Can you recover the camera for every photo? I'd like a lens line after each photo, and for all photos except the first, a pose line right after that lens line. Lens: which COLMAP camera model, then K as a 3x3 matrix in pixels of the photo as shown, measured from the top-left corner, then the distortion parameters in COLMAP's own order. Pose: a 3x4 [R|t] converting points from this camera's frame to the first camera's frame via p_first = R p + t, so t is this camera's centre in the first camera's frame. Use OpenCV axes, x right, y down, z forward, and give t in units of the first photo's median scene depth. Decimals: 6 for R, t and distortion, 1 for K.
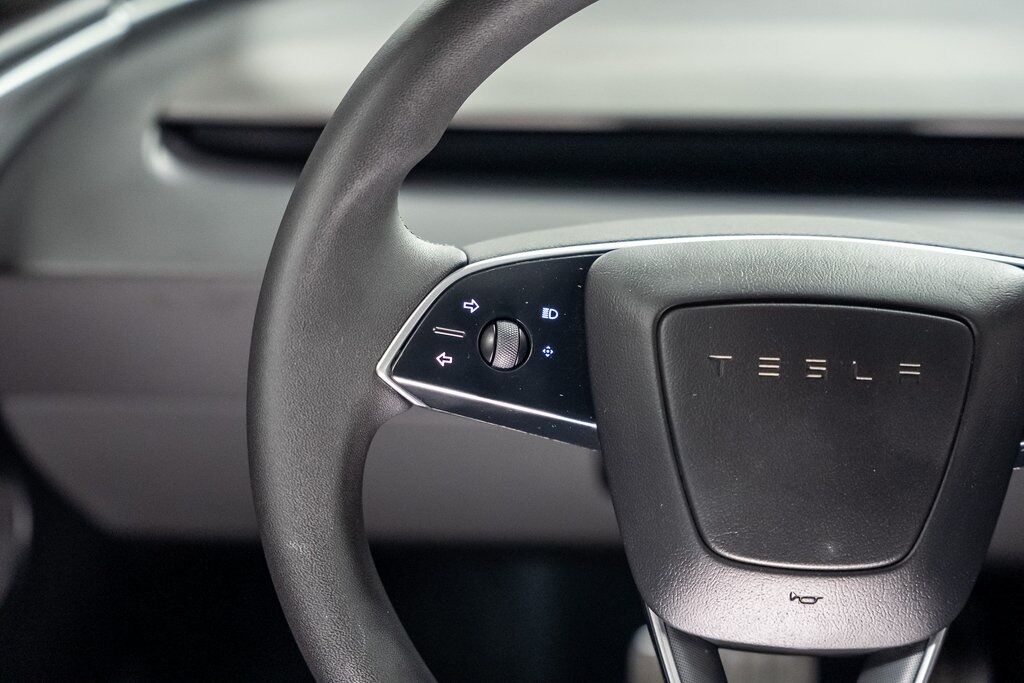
lens RADIAL K [[2044.9, 0, 510.8], [0, 2044.9, 341.5], [0, 0, 1]] dist [0.095268, 0.000000]
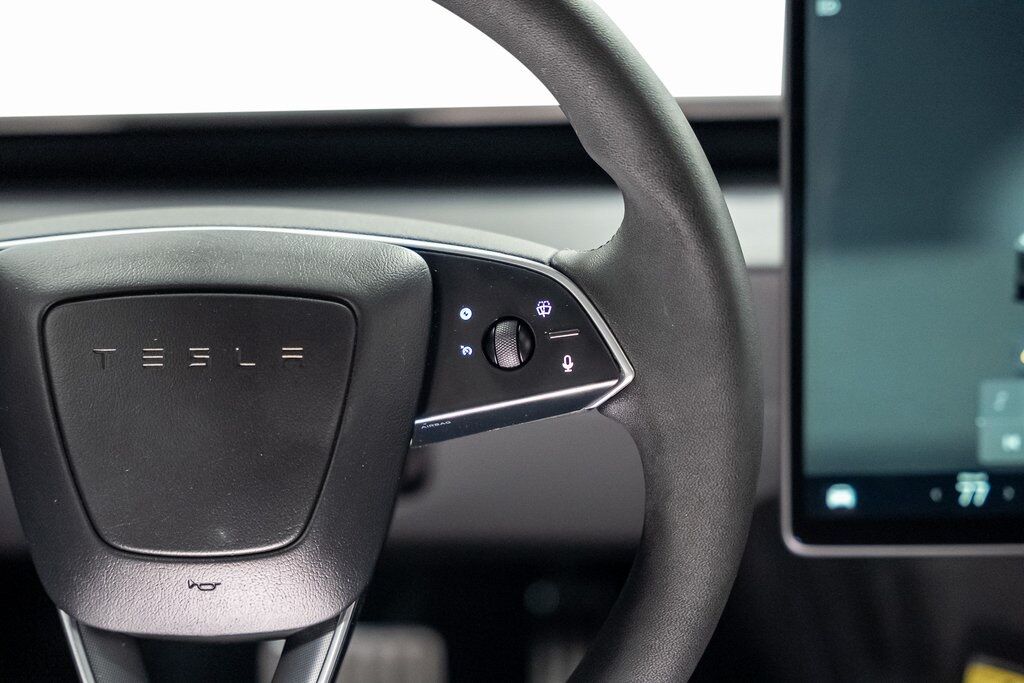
lens RADIAL K [[2044.9, 0, 518.5], [0, 2044.9, 331.6], [0, 0, 1]] dist [0.095268, 0.000000]
pose [[0.995302, -0.047328, 0.084466, 0.218616], [0.048138, 0.998812, -0.007569, 0.015849], [-0.084007, 0.011599, 0.996398, -0.019268]]
